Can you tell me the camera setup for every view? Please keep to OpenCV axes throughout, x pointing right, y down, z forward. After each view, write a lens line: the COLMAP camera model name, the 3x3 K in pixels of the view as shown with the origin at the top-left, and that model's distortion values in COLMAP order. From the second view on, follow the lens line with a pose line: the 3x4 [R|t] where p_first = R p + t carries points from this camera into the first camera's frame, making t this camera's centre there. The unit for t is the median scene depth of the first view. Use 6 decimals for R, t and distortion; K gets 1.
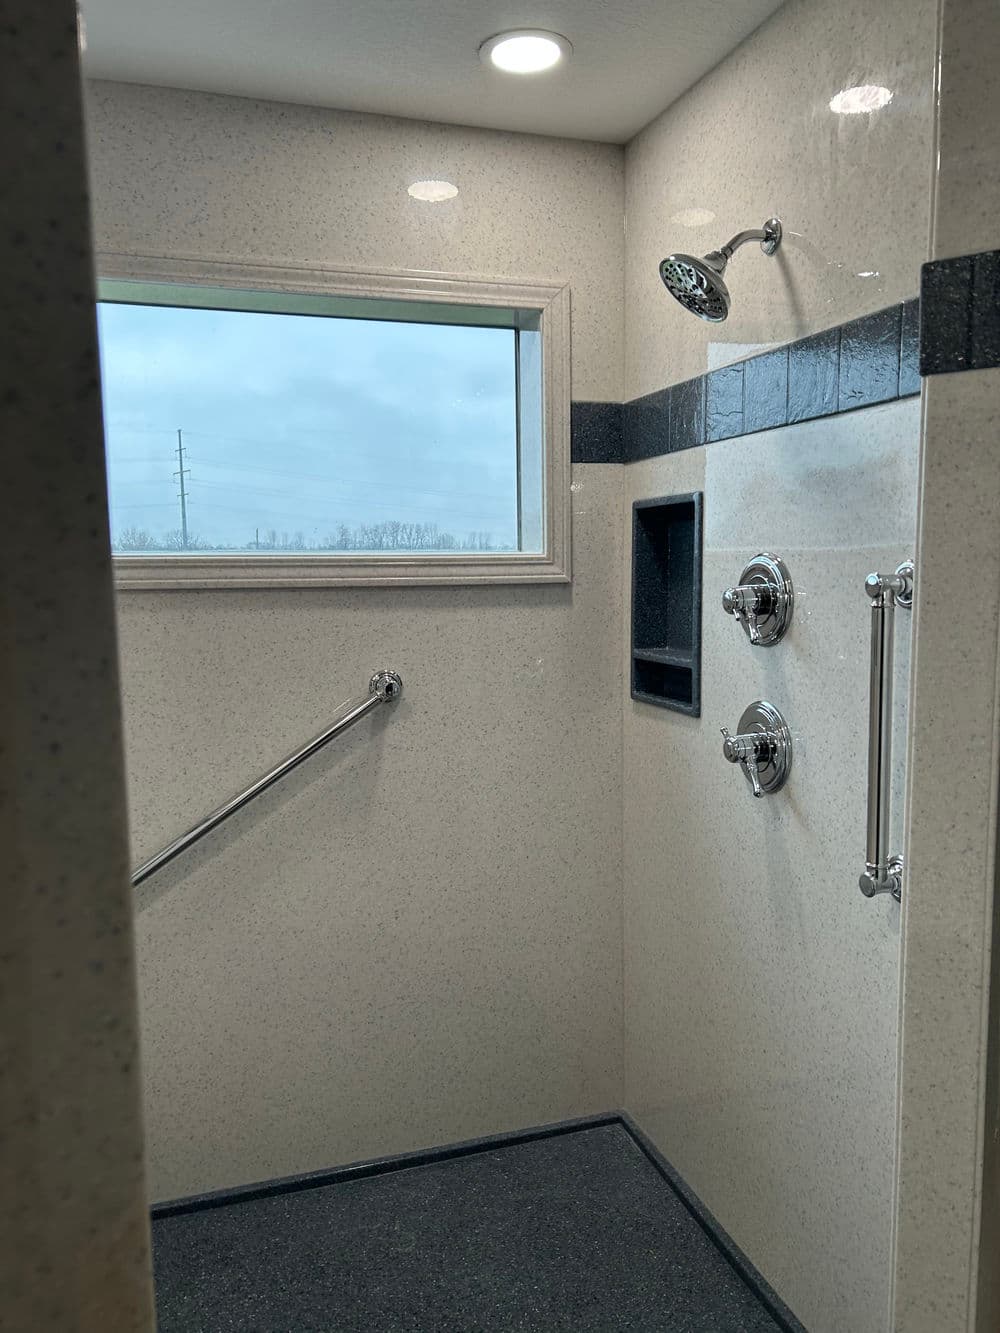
lens RADIAL K [[1006.1, 0, 500.3], [0, 1006.1, 678.3], [0, 0, 1]] dist [0.102052, -0.085567]
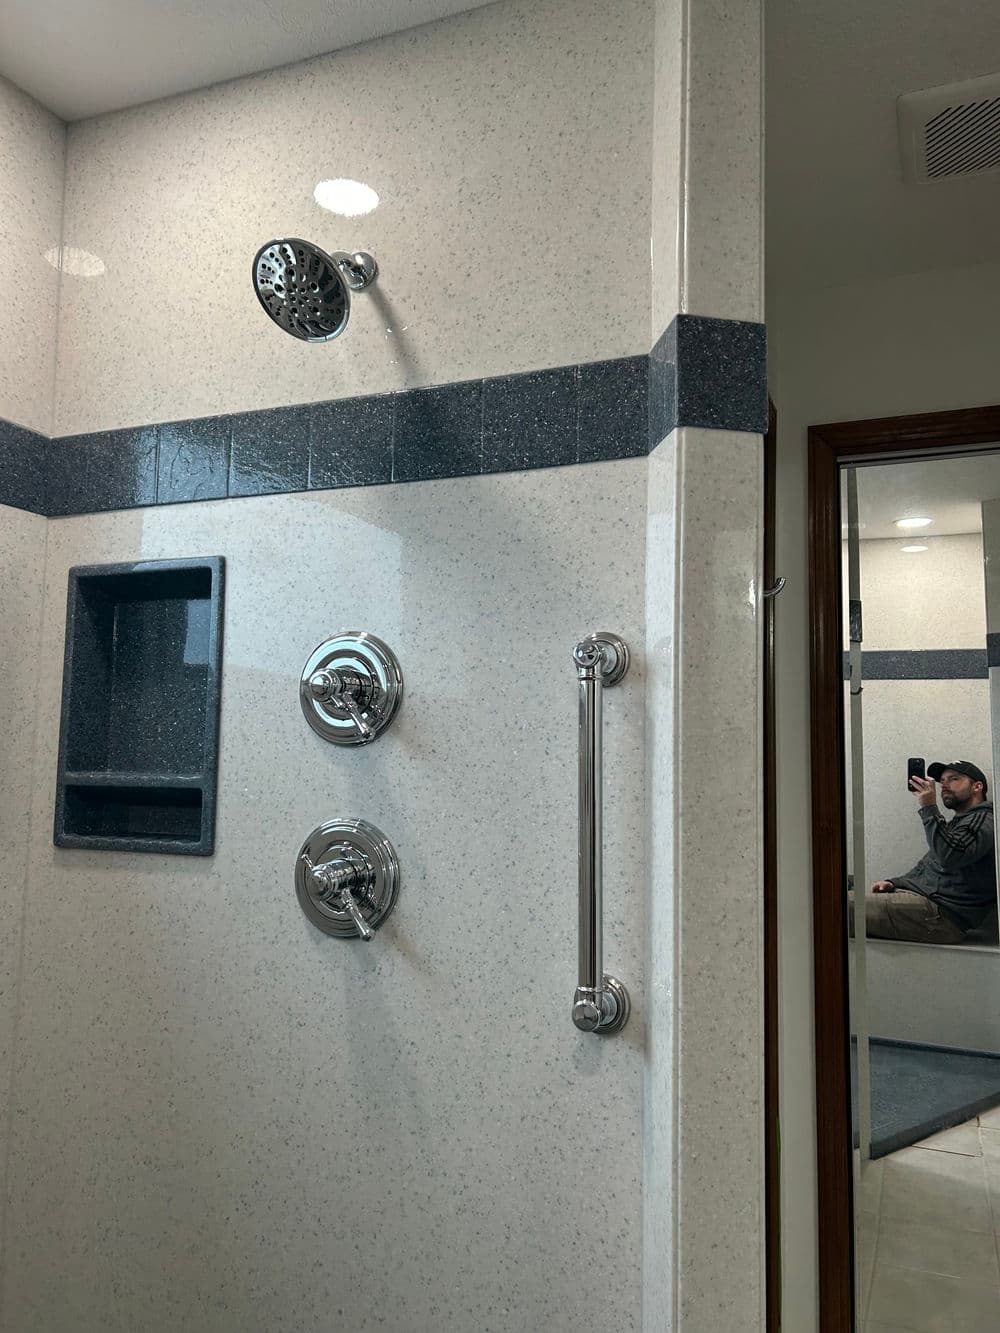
lens RADIAL K [[1044.4, 0, 506.6], [0, 1044.4, 663.3], [0, 0, 1]] dist [0.064673, -0.051265]
pose [[0.665692, 0.087913, 0.741030, -0.276689], [0.061591, 0.983175, -0.171970, 0.053656], [-0.743680, 0.160120, 0.649077, 0.374496]]
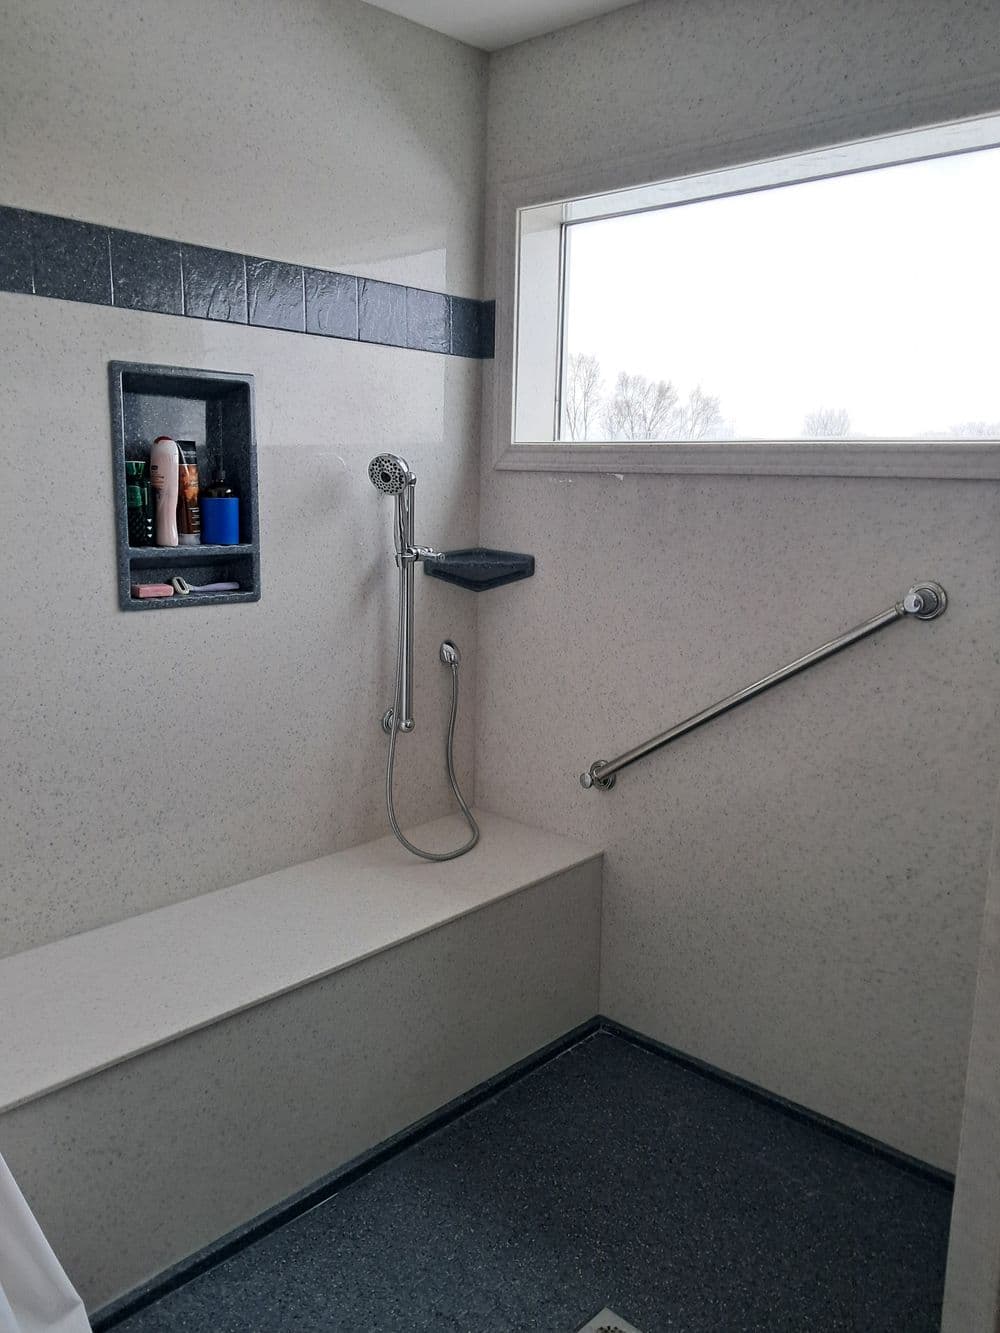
lens RADIAL K [[1044.4, 0, 506.6], [0, 1044.4, 663.3], [0, 0, 1]] dist [0.064673, -0.051265]
pose [[0.496895, 0.178700, -0.849213, 0.566574], [-0.130600, 0.982822, 0.130398, -0.011964], [0.857927, 0.046113, 0.511697, 0.323932]]
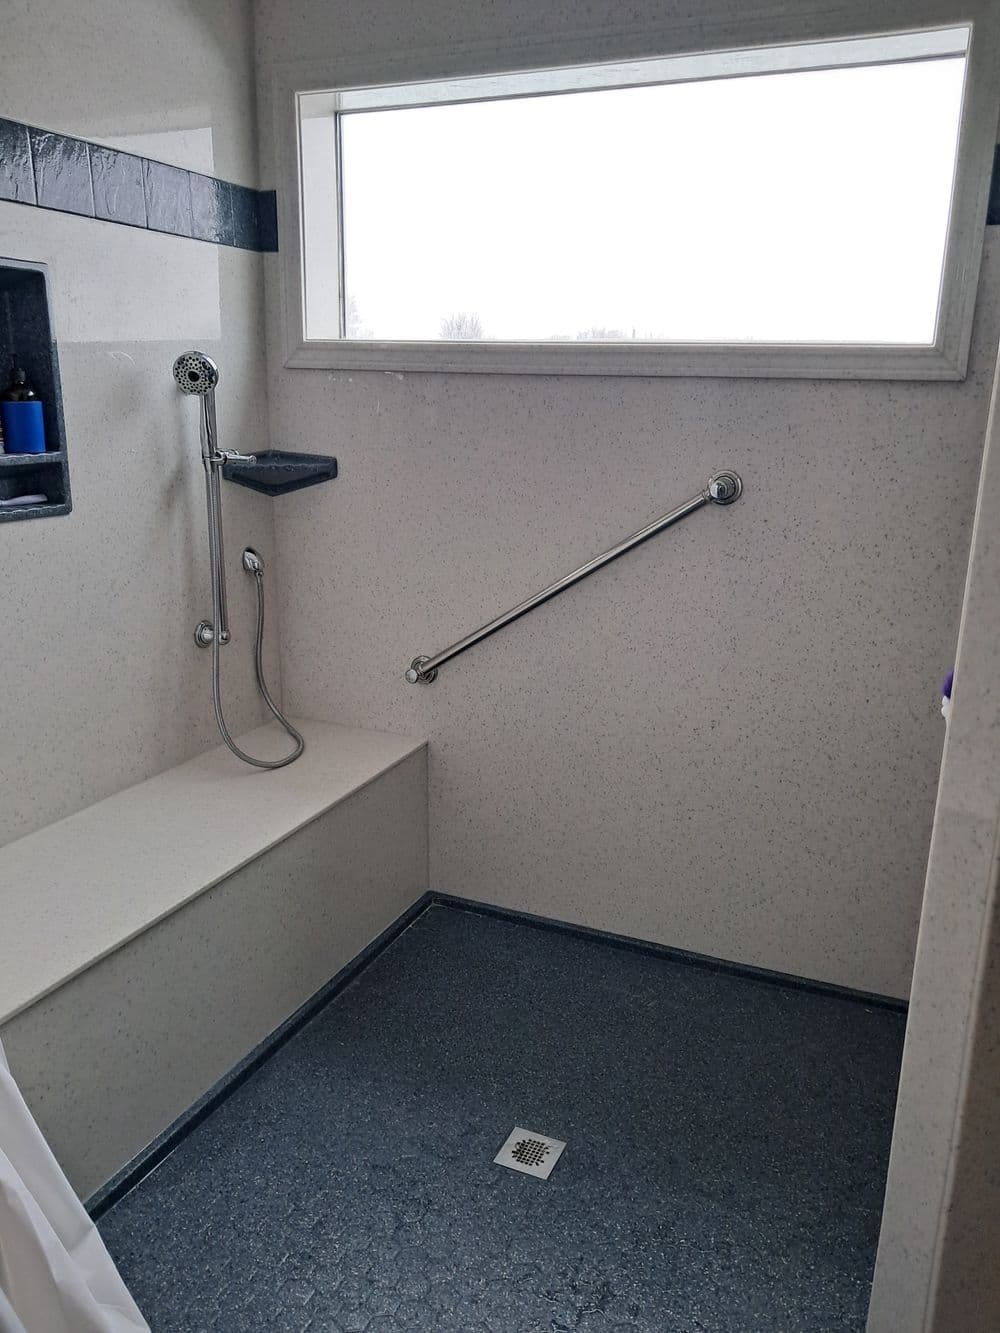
lens RADIAL K [[1044.4, 0, 506.6], [0, 1044.4, 663.3], [0, 0, 1]] dist [0.064673, -0.051265]
pose [[0.745613, 0.197223, -0.636525, 0.486876], [-0.104765, 0.978014, 0.180311, 0.016314], [0.658093, -0.067756, 0.749882, 0.138793]]
